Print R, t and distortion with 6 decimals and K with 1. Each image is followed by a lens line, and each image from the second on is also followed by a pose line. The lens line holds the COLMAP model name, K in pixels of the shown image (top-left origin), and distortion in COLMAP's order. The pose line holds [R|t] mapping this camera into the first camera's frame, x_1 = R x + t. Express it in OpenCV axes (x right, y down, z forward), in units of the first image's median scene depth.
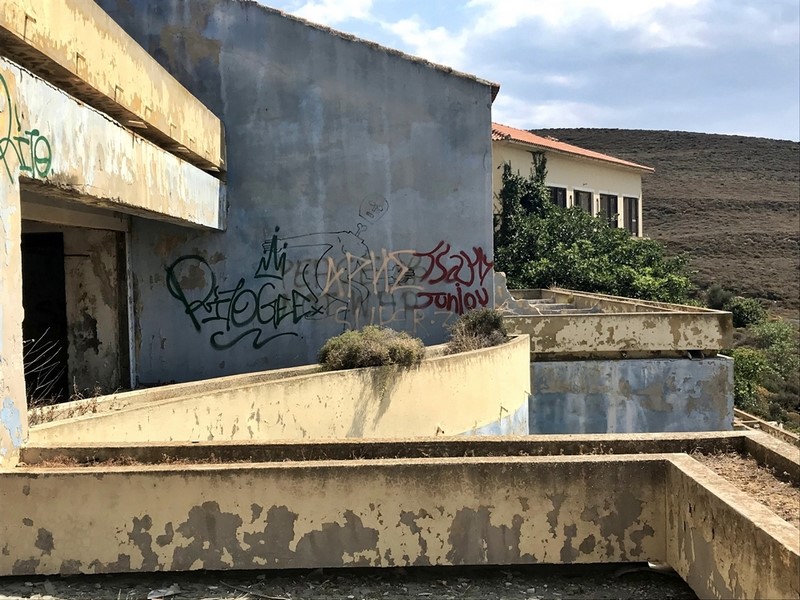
lens RADIAL K [[971.7, 0, 400.8], [0, 971.7, 300.4], [0, 0, 1]] dist [0.003654, 0.000000]
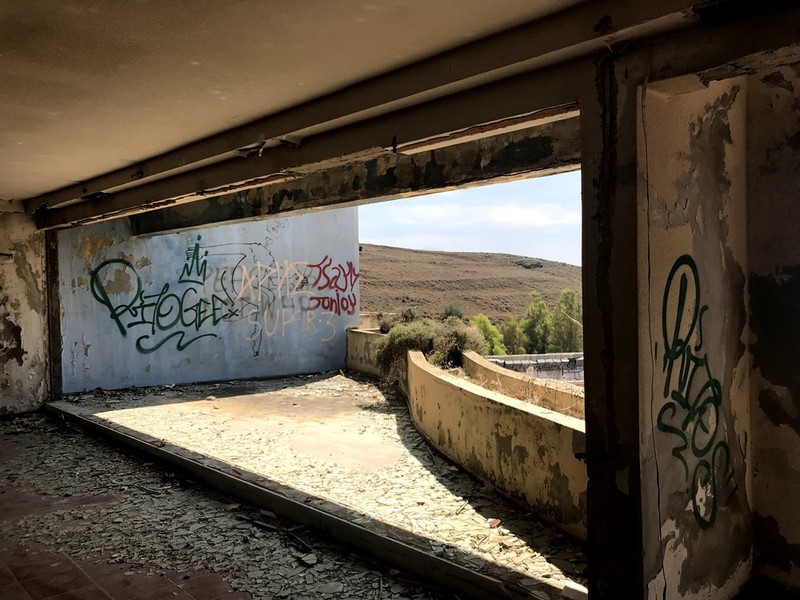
lens RADIAL K [[657.2, 0, 399.4], [0, 657.2, 299.2], [0, 0, 1]] dist [0.010366, -0.021801]
pose [[0.752737, -0.002133, 0.658318, -0.438954], [0.016649, 0.999737, -0.015797, 0.009514], [-0.658111, 0.022851, 0.752574, 0.308753]]
